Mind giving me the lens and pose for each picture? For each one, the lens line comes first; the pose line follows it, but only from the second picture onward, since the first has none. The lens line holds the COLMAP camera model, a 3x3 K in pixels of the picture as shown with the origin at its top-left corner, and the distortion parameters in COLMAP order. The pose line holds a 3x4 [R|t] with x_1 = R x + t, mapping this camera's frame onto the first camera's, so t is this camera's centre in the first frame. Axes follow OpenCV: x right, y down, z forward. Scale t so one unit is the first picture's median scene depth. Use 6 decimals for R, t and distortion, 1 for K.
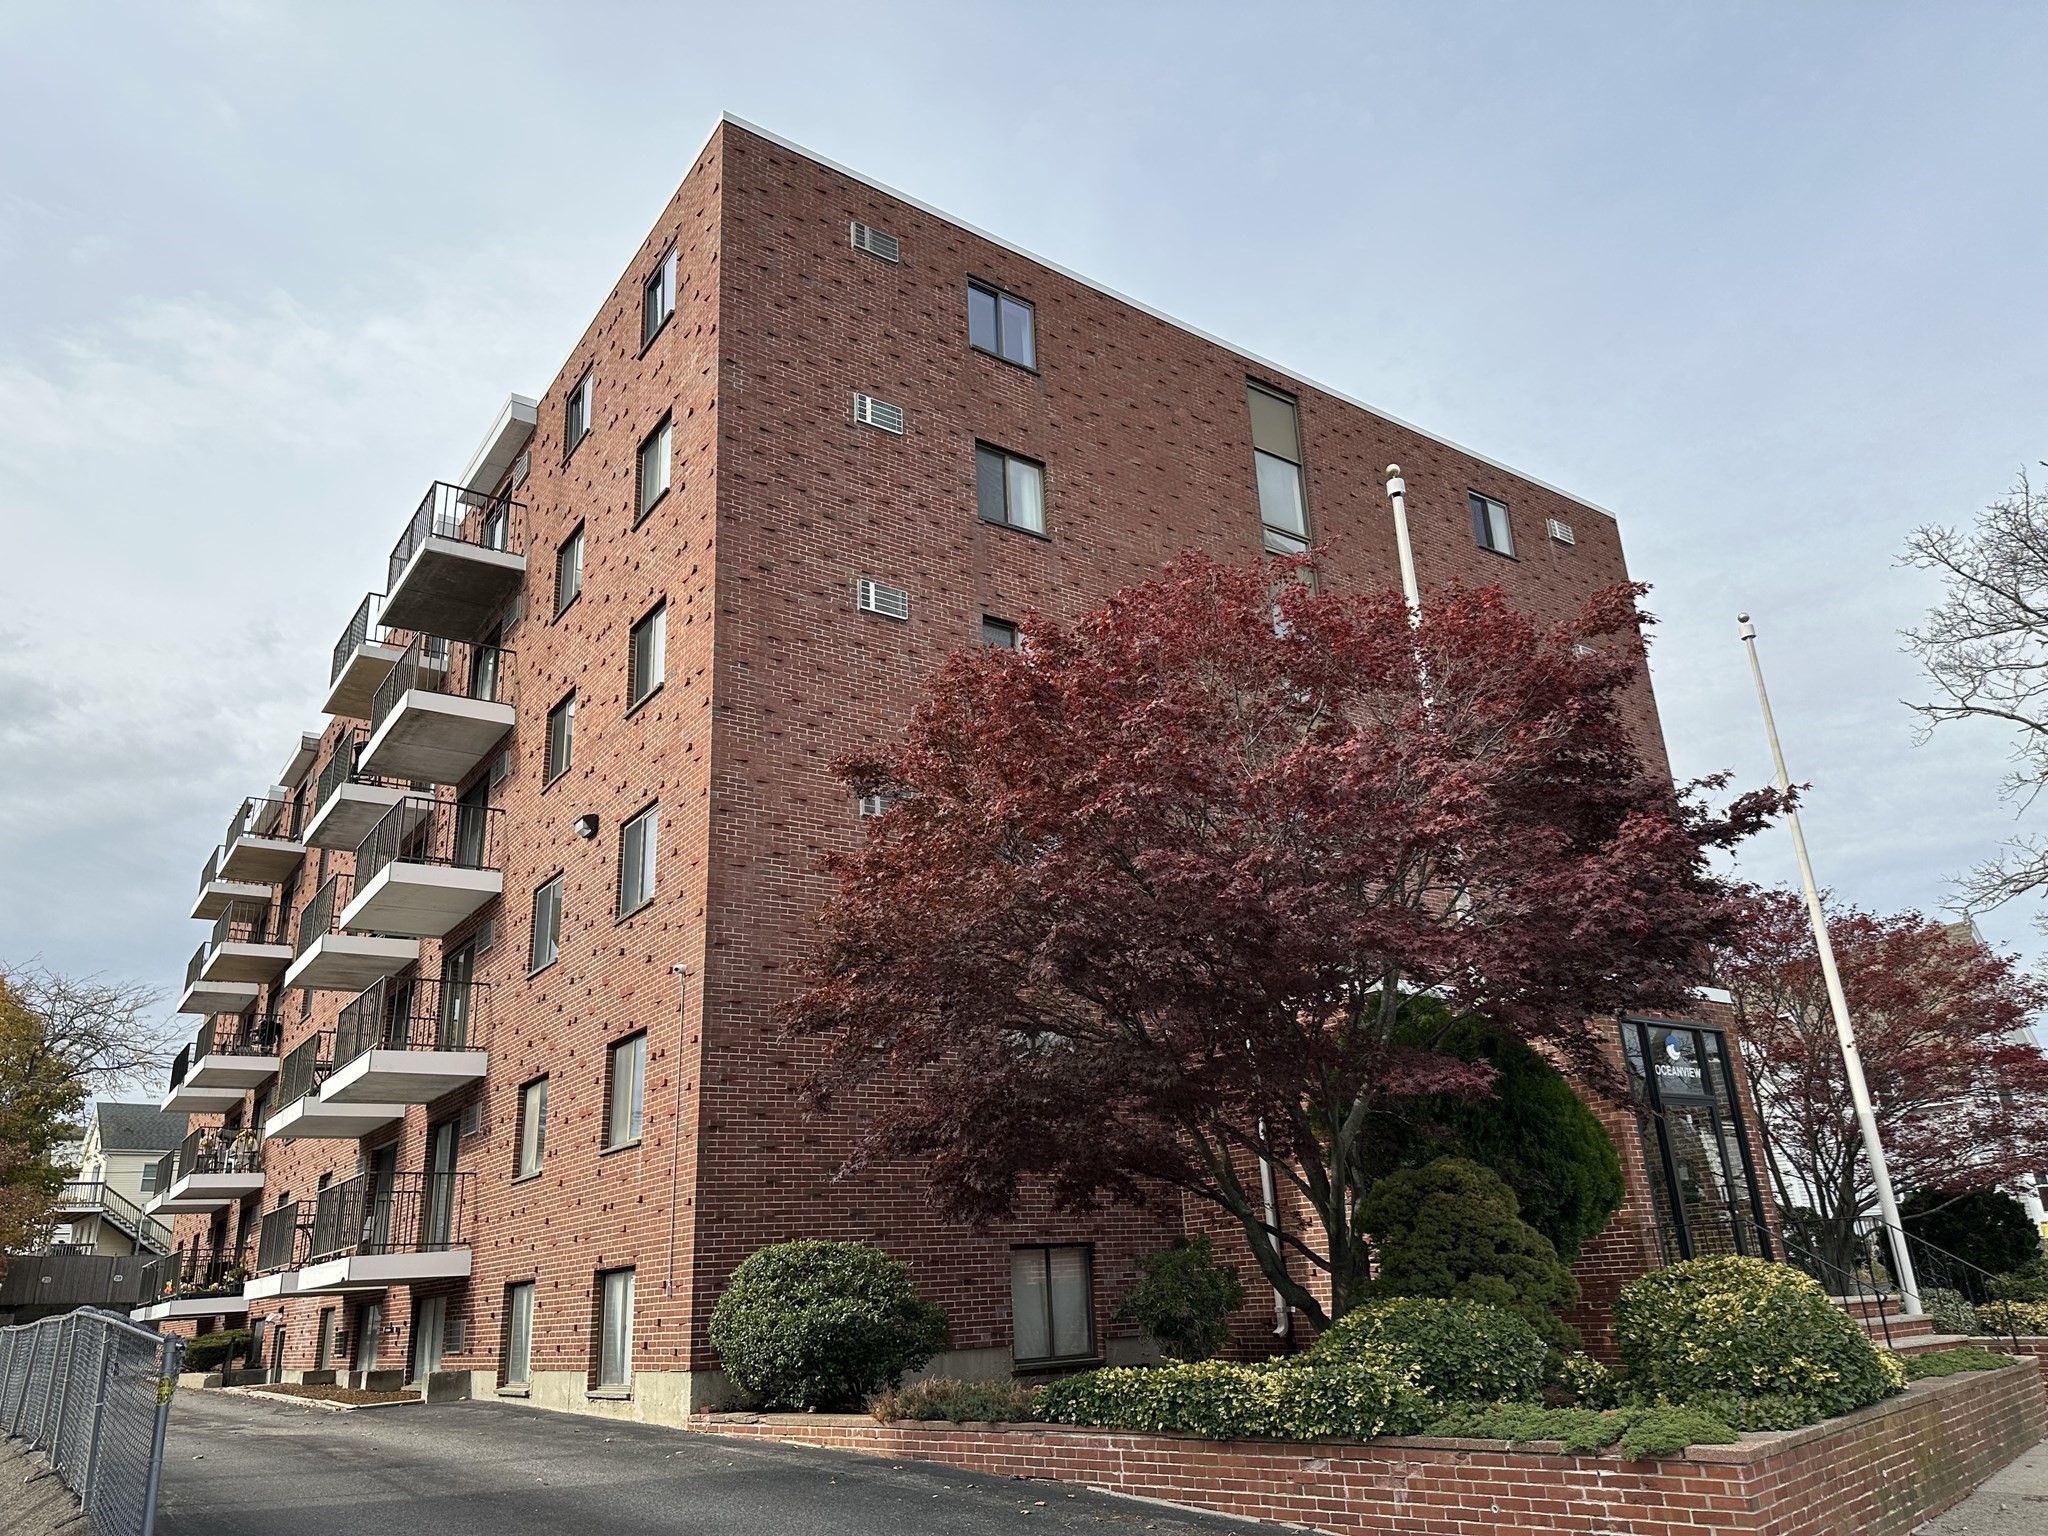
lens RADIAL K [[1428.9, 0, 1024.0], [0, 1428.9, 768.0], [0, 0, 1]] dist [0.122555, -0.177192]
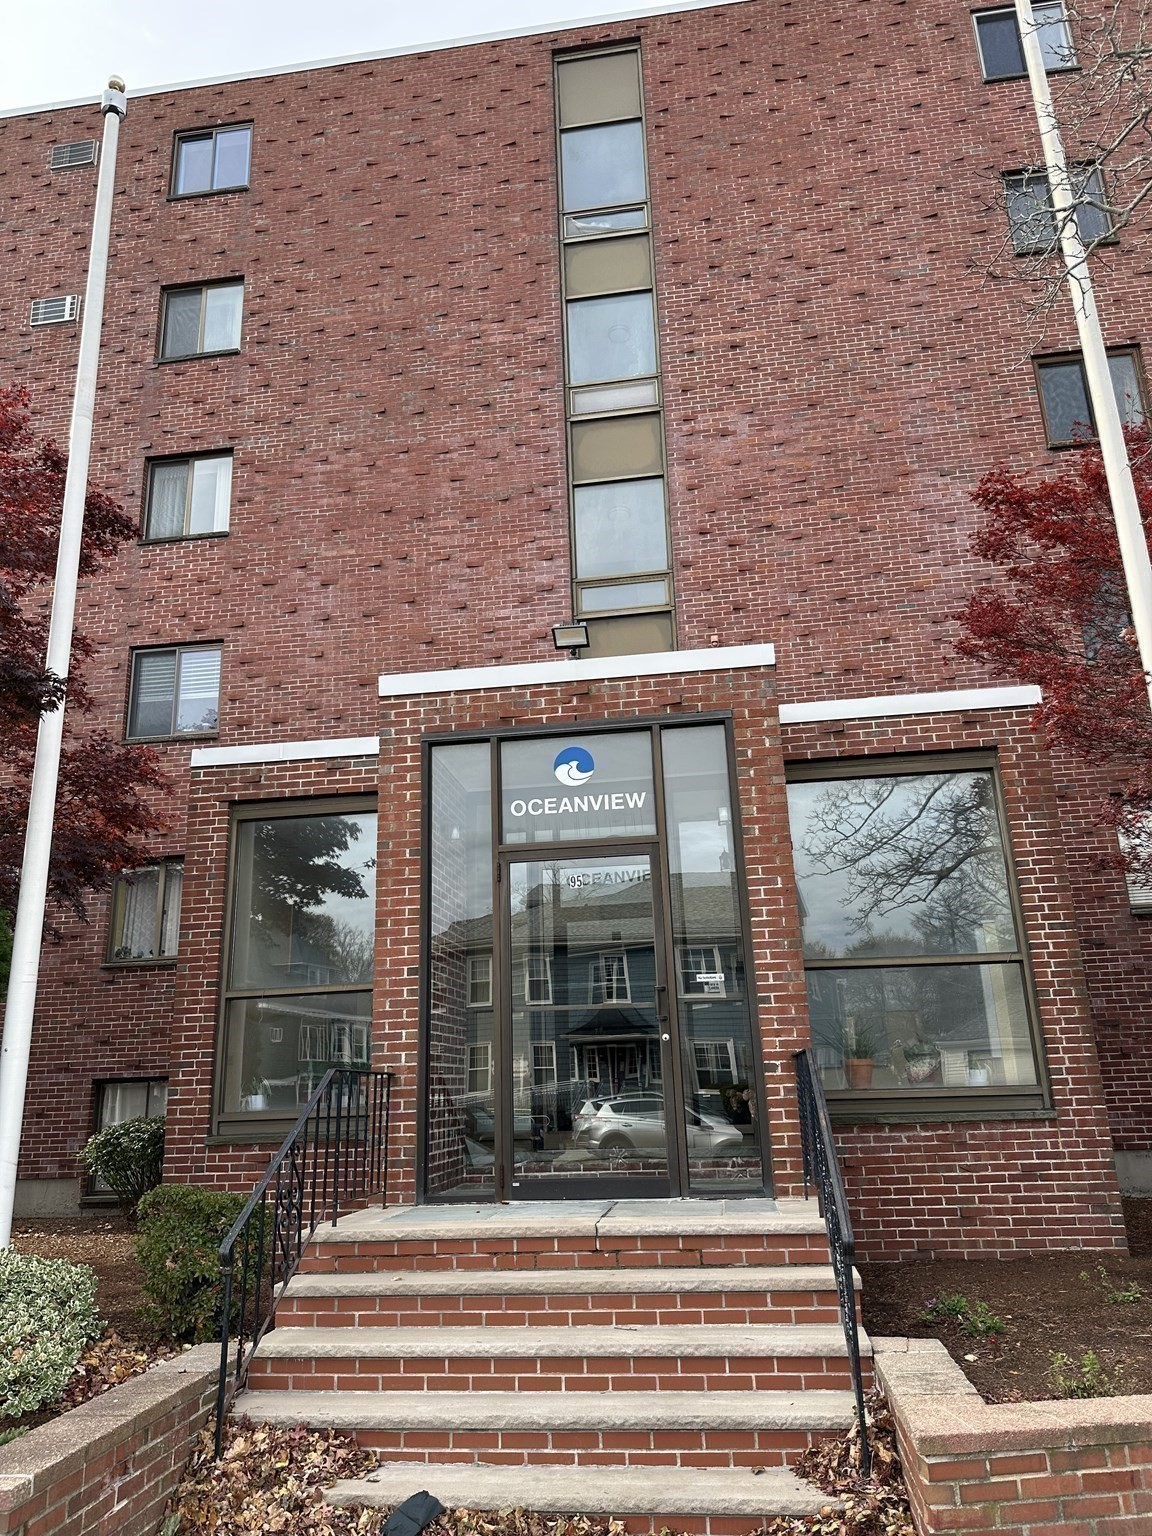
lens RADIAL K [[1071.6, 0, 576.0], [0, 1071.6, 768.0], [0, 0, 1]] dist [0.122555, -0.177192]
pose [[0.721024, -0.171345, -0.671390, 0.618968], [0.236652, 0.971575, 0.006192, 0.157908], [0.651245, -0.163350, 0.741078, 0.558661]]
